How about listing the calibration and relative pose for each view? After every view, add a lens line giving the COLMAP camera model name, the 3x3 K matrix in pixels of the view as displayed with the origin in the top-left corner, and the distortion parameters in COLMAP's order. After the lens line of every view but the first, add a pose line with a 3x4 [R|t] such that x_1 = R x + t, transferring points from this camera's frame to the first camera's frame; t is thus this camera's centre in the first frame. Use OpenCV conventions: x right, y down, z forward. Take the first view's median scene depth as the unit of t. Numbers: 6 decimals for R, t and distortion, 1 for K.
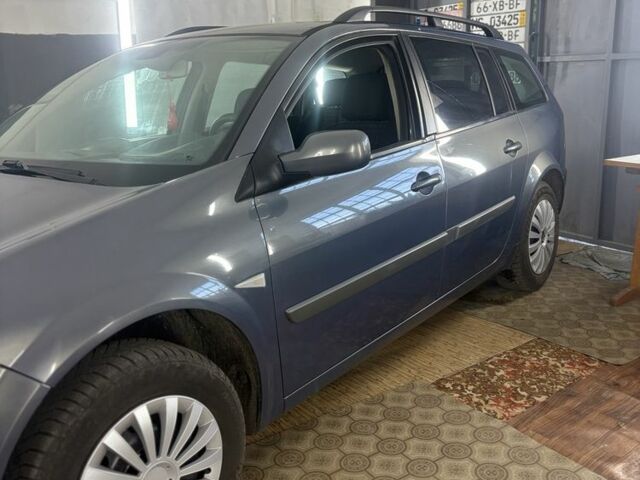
lens RADIAL K [[656.0, 0, 320.0], [0, 656.0, 240.0], [0, 0, 1]] dist [-0.002288, 0.046949]
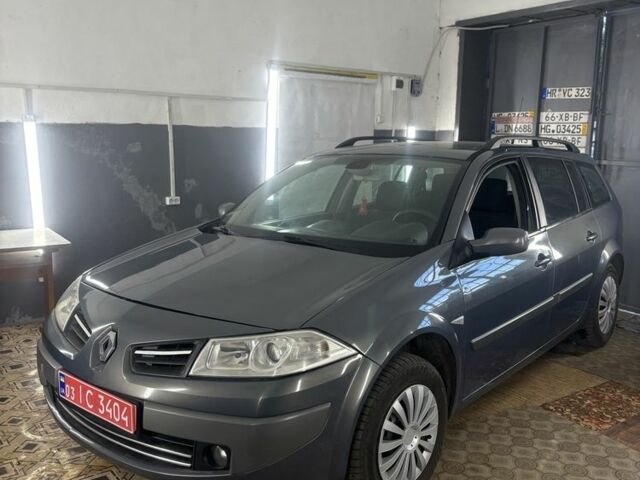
lens RADIAL K [[656.0, 0, 320.0], [0, 656.0, 240.0], [0, 0, 1]] dist [-0.002288, 0.046949]
pose [[0.998278, 0.053491, -0.024090, -0.245492], [-0.055448, 0.994429, -0.089650, 0.018255], [0.019160, 0.090831, 0.995682, -0.373109]]
